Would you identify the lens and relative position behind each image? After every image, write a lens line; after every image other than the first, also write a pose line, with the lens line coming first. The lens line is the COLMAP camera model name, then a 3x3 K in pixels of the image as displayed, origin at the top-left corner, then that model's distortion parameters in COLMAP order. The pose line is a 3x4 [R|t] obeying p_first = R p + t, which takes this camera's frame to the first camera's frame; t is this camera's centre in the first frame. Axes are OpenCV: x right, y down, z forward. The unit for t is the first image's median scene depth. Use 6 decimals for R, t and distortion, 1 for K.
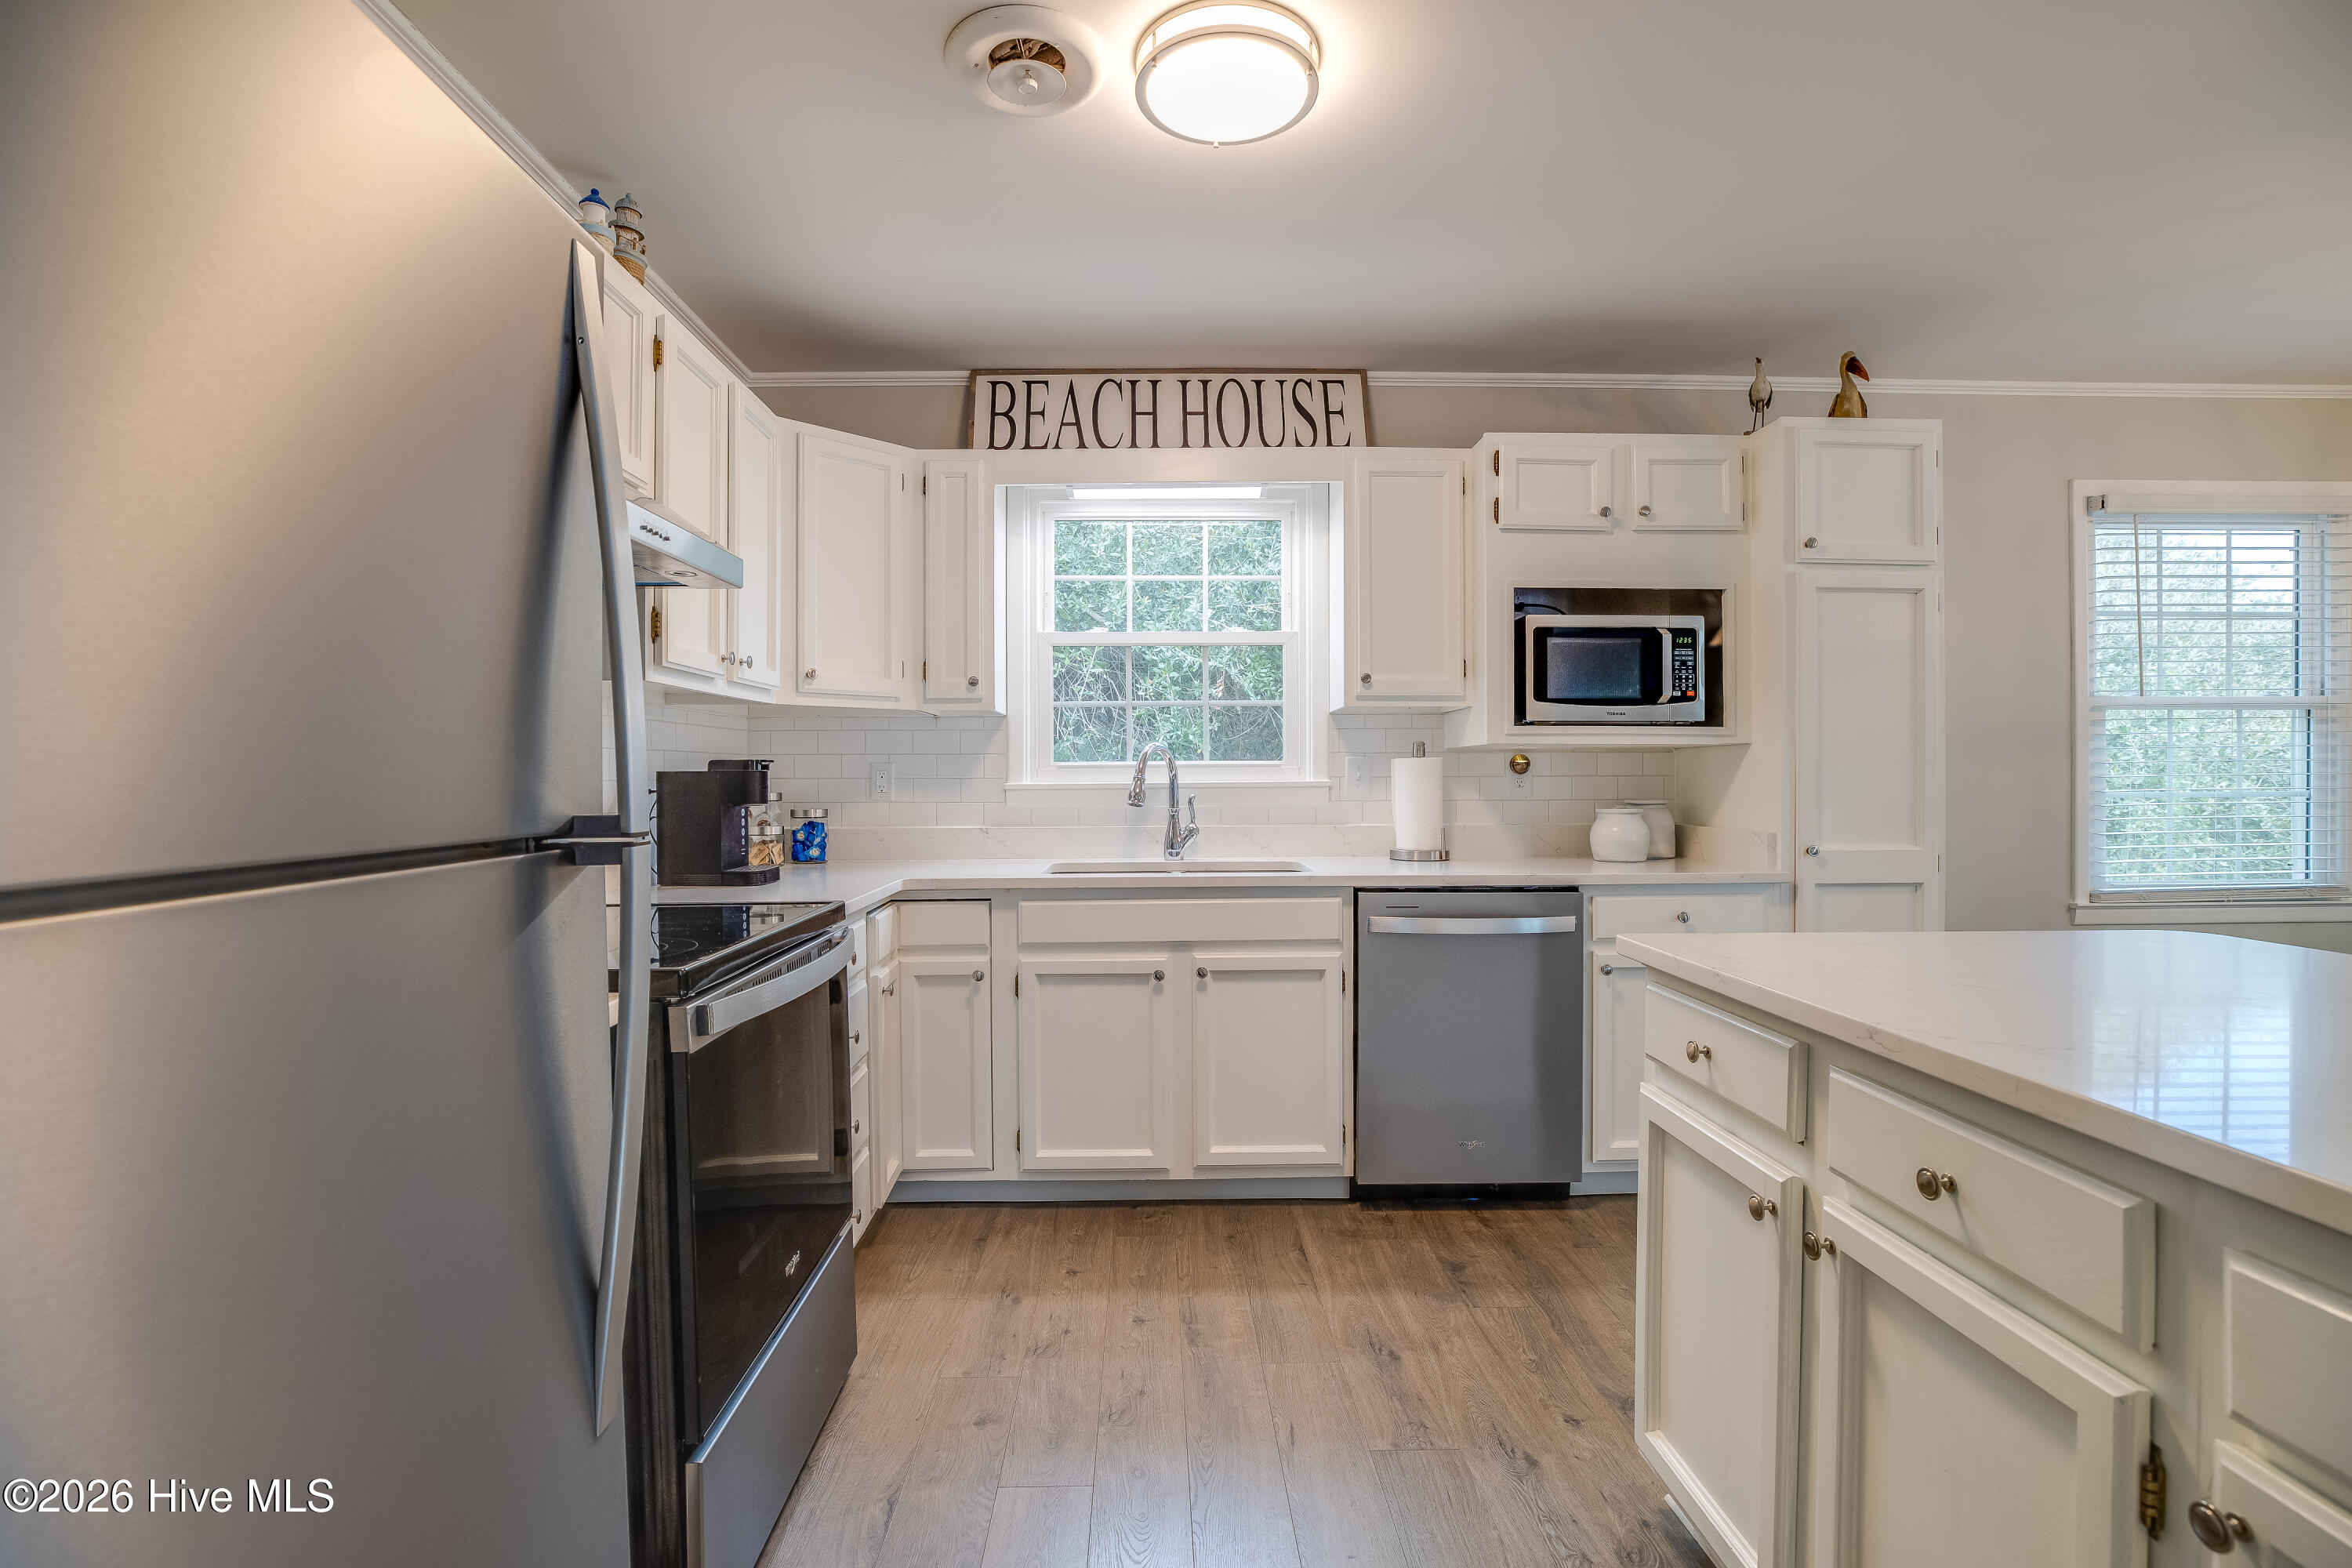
lens RADIAL K [[1086.8, 0, 1170.6], [0, 1086.8, 777.7], [0, 0, 1]] dist [-0.044989, 0.014230]
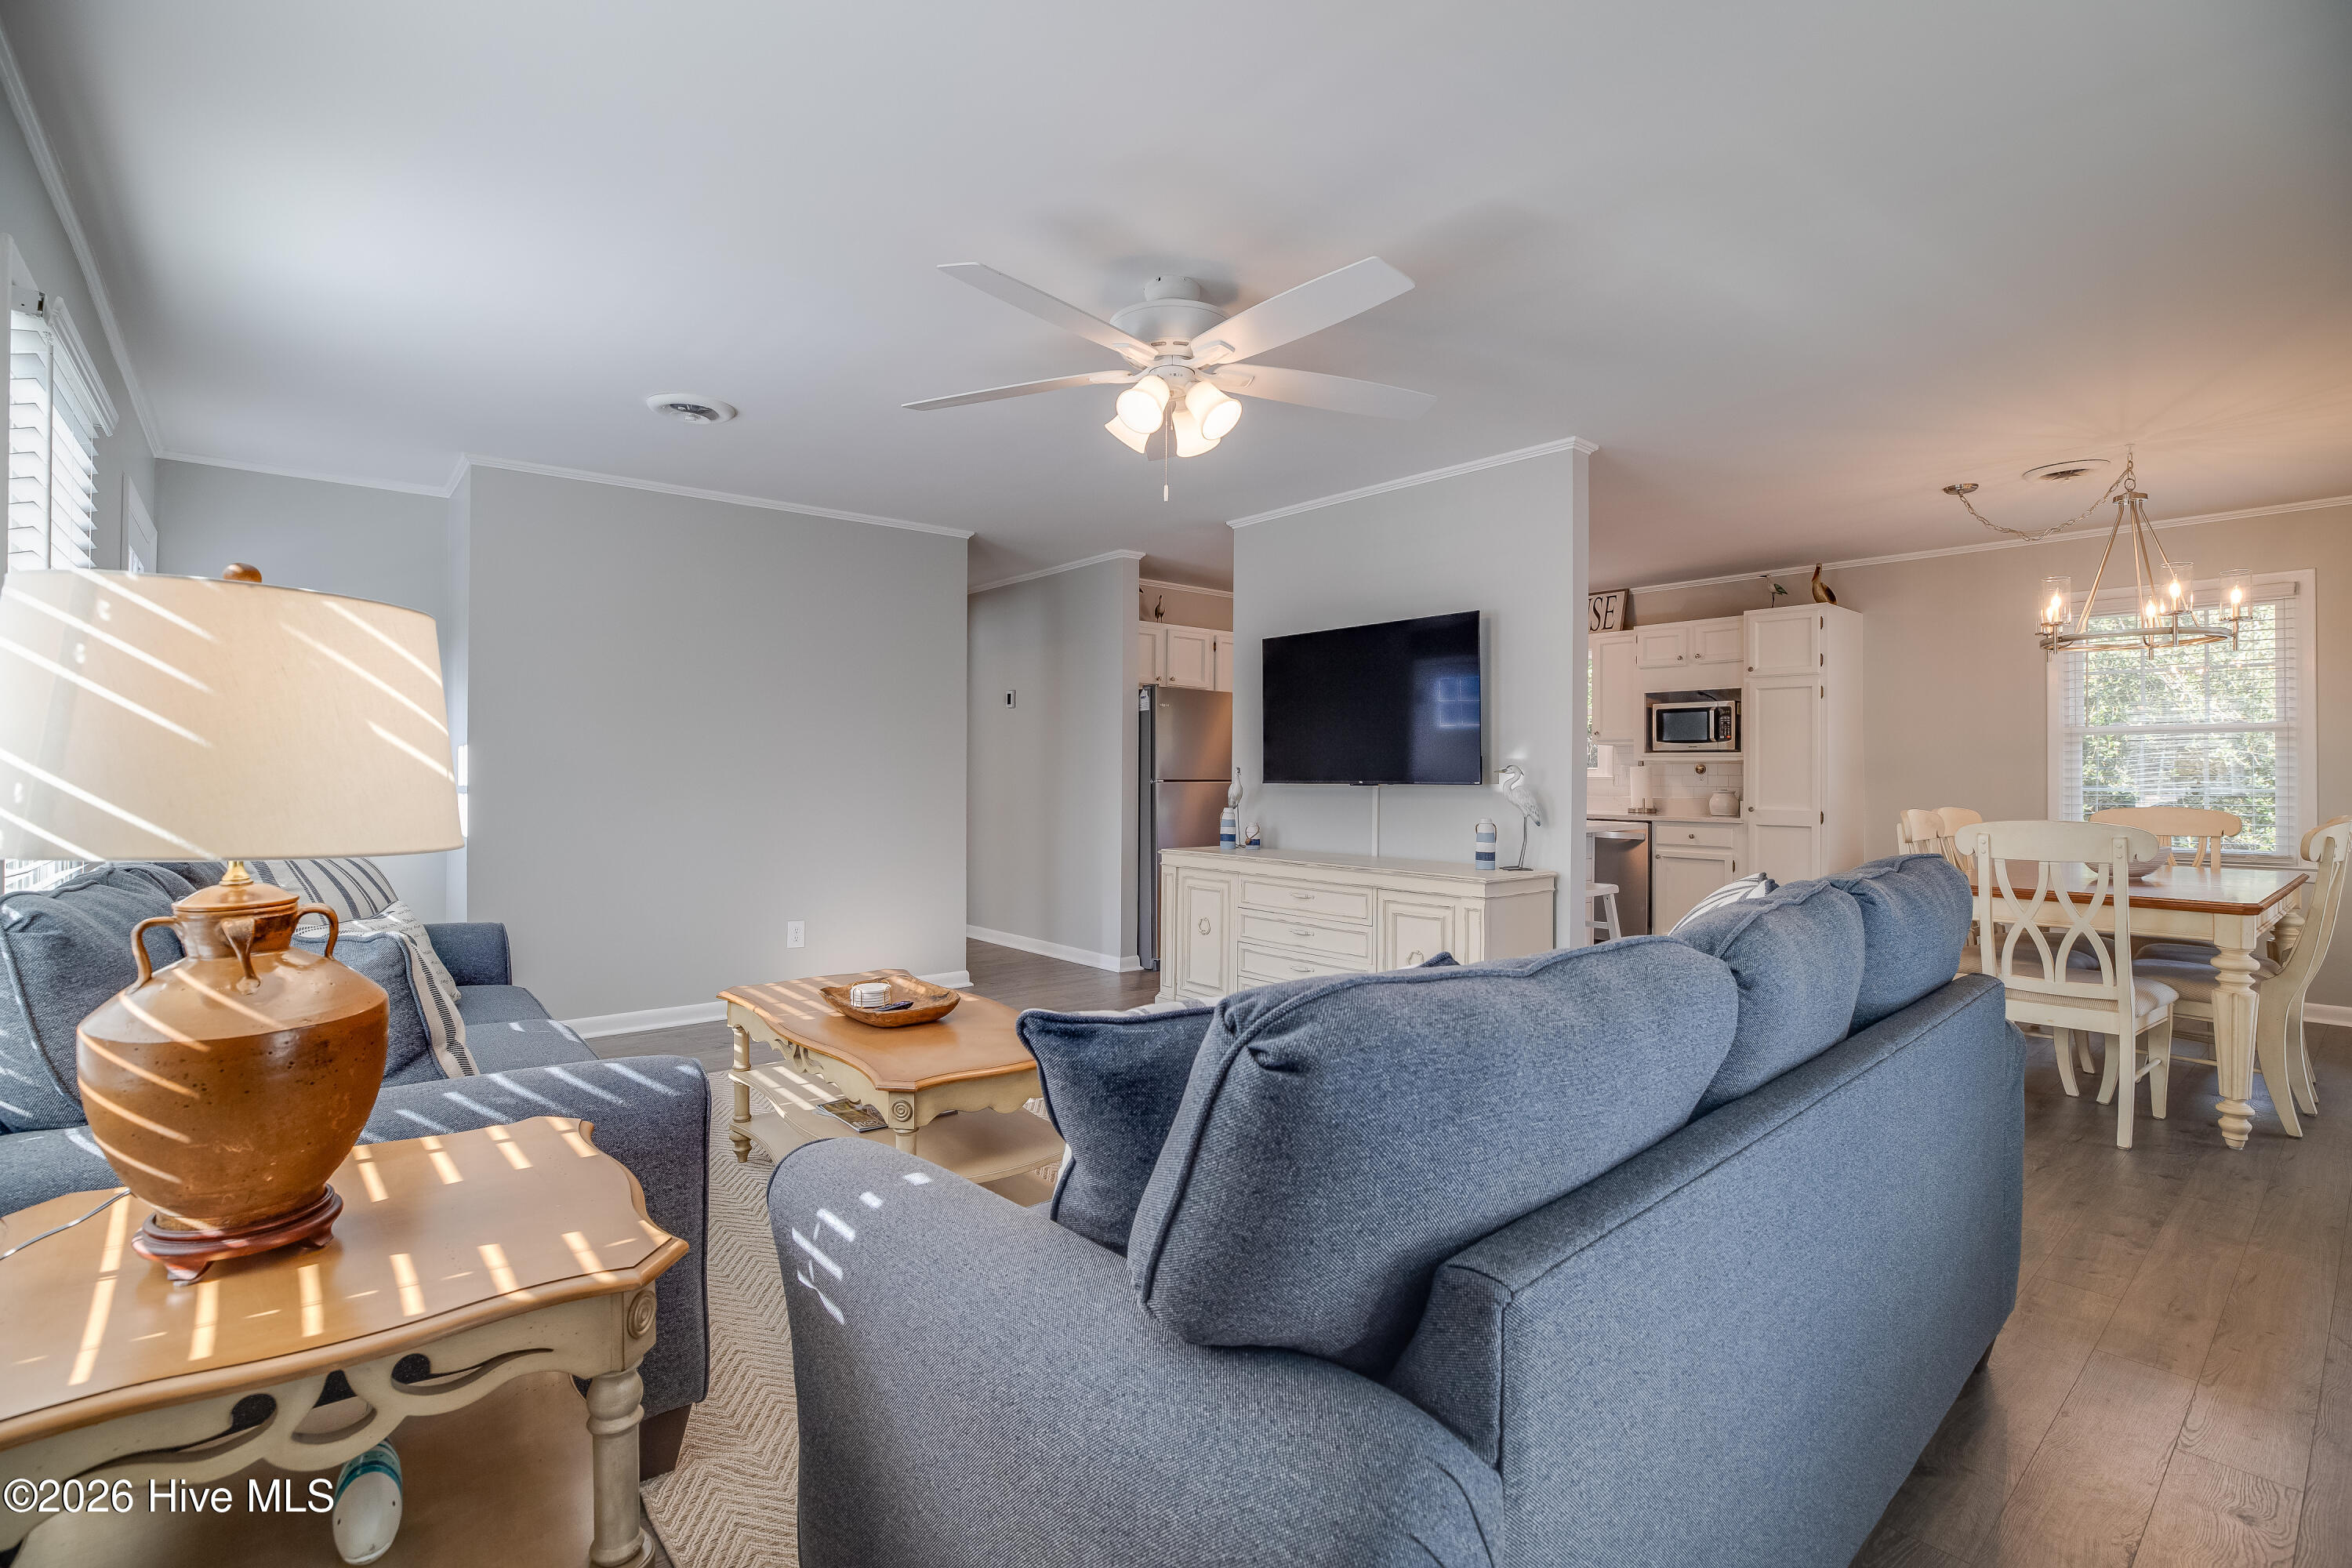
lens RADIAL K [[1091.5, 0, 1171.5], [0, 1091.5, 756.5], [0, 0, 1]] dist [-0.044683, 0.014111]
pose [[0.629086, -0.006363, -0.777310, 1.409694], [-0.009145, 0.999837, -0.015586, 0.004911], [0.777282, 0.016913, 0.628925, -1.180675]]
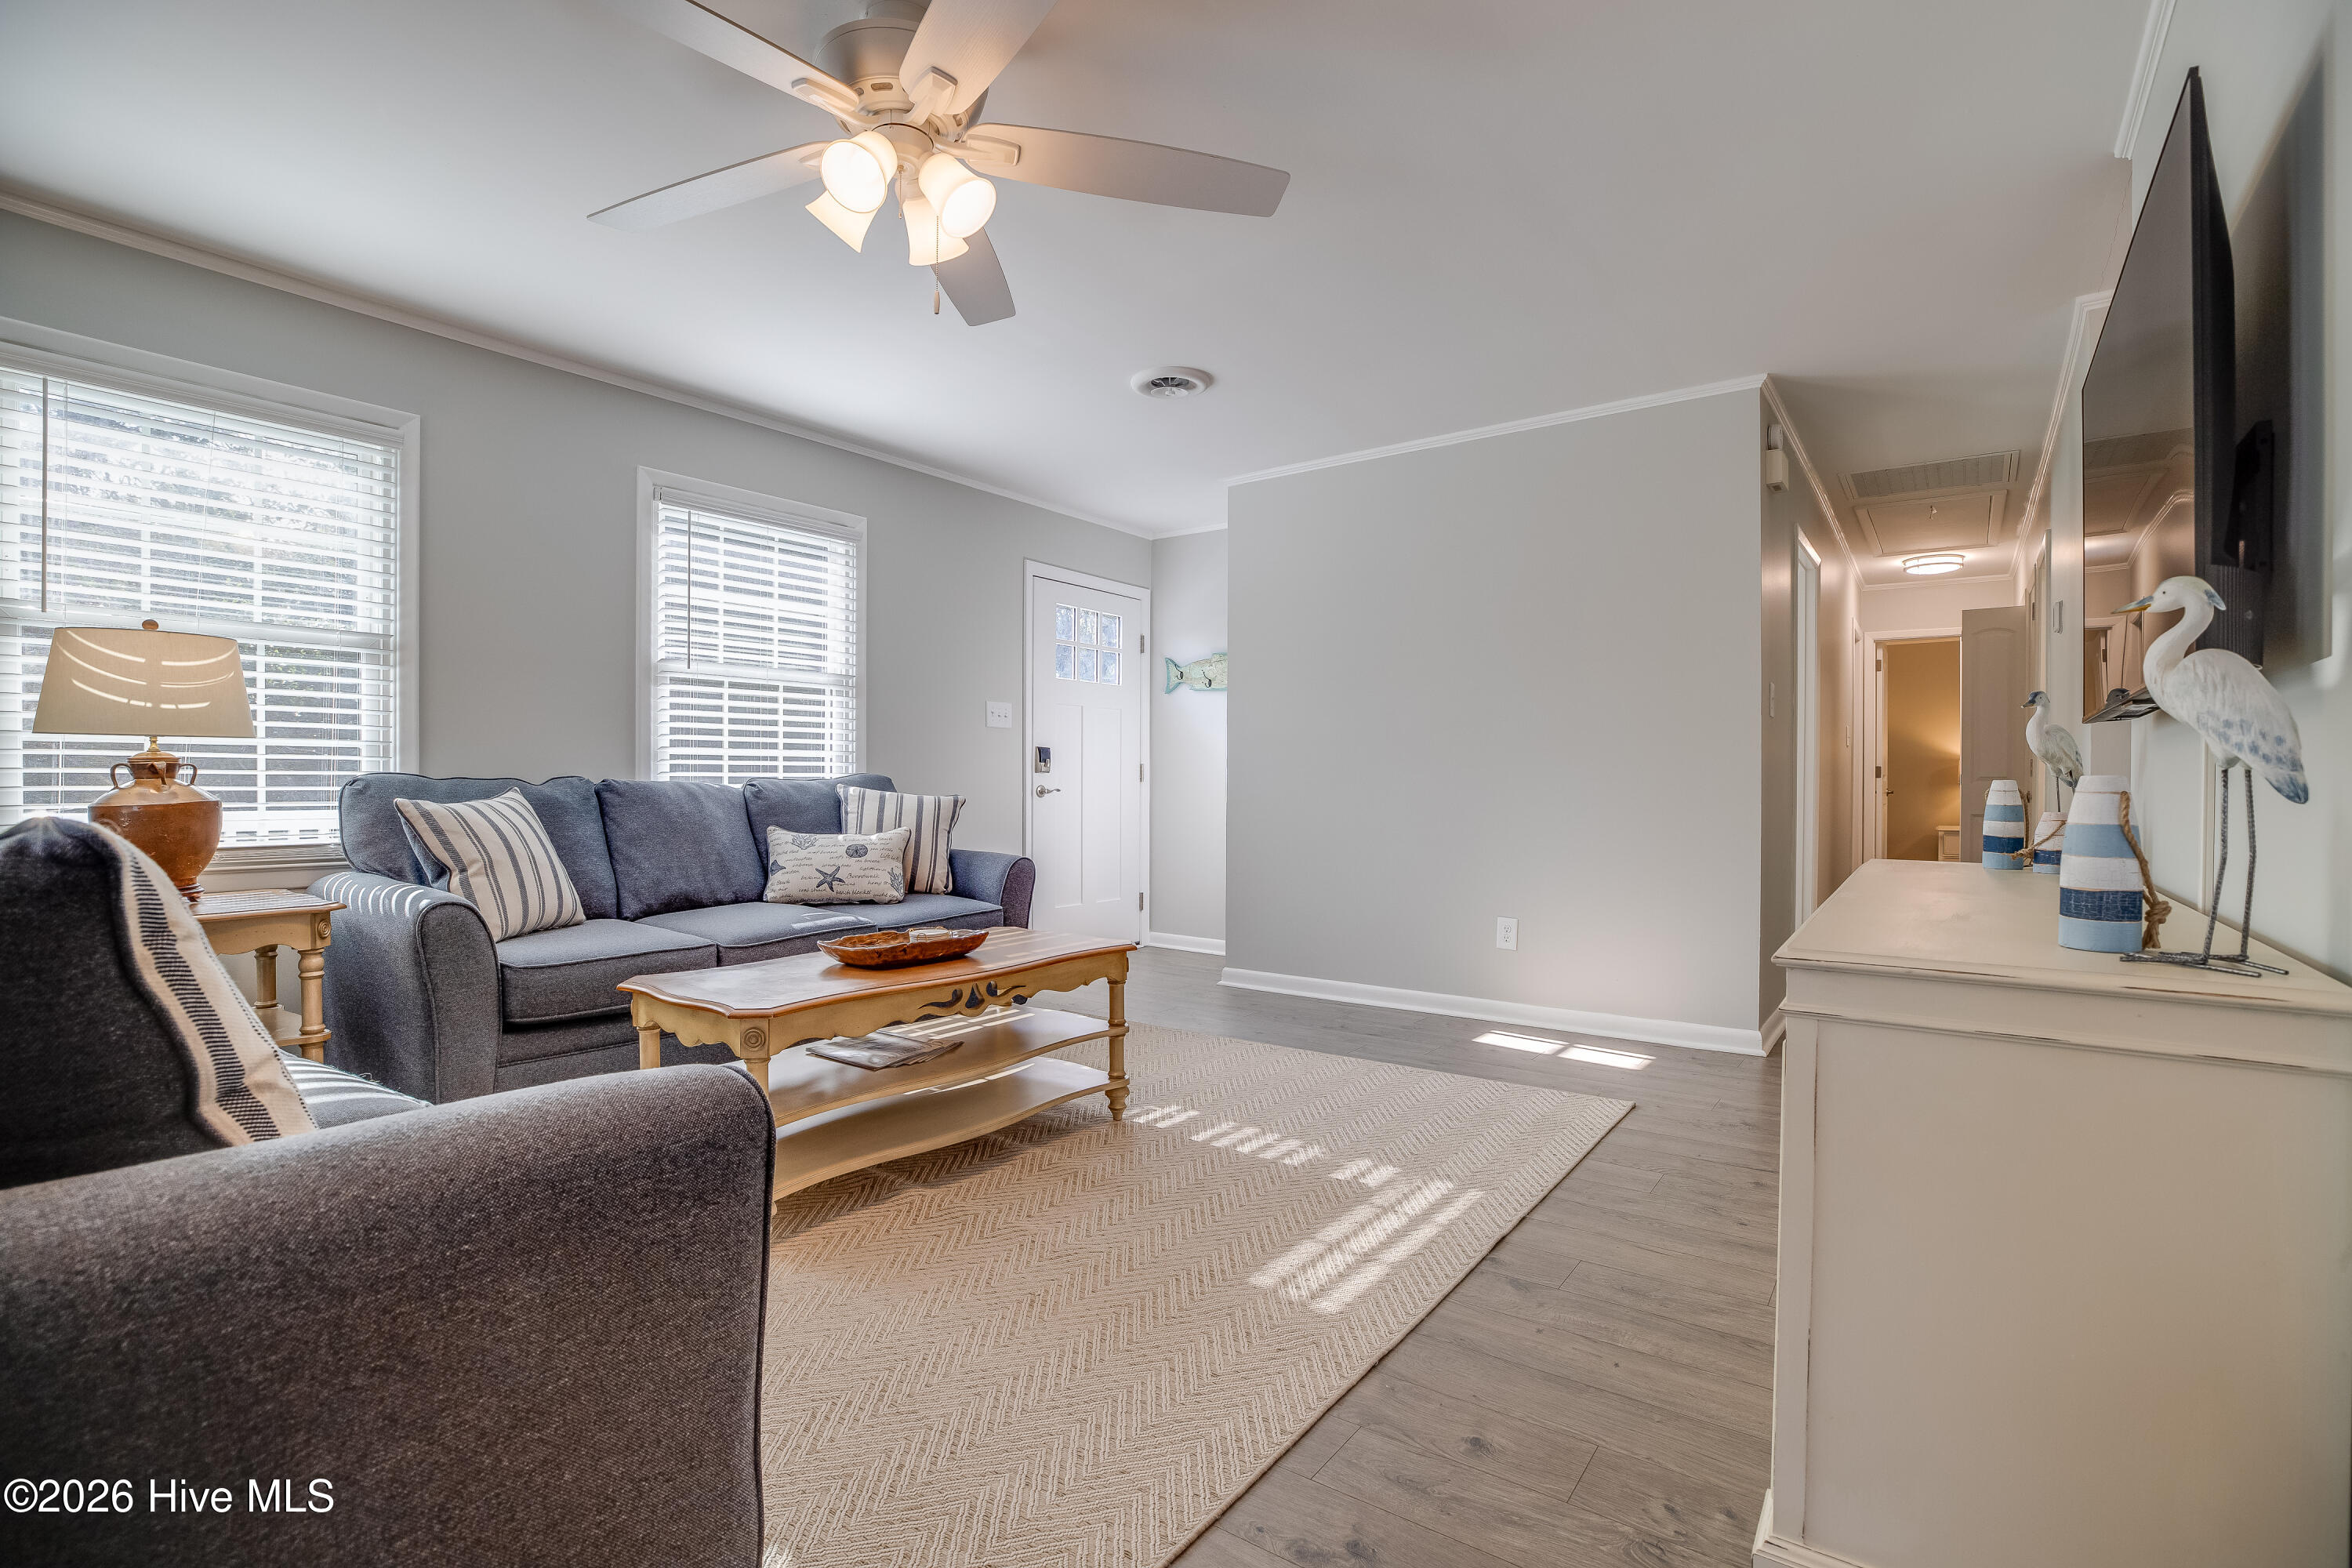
lens RADIAL K [[1080.1, 0, 1172.6], [0, 1080.1, 787.4], [0, 0, 1]] dist [-0.046964, 0.014531]
pose [[-0.609088, 0.001513, -0.793101, 1.117307], [-0.006791, 0.999952, 0.007124, 0.060397], [0.793073, 0.009725, -0.609049, -0.079957]]
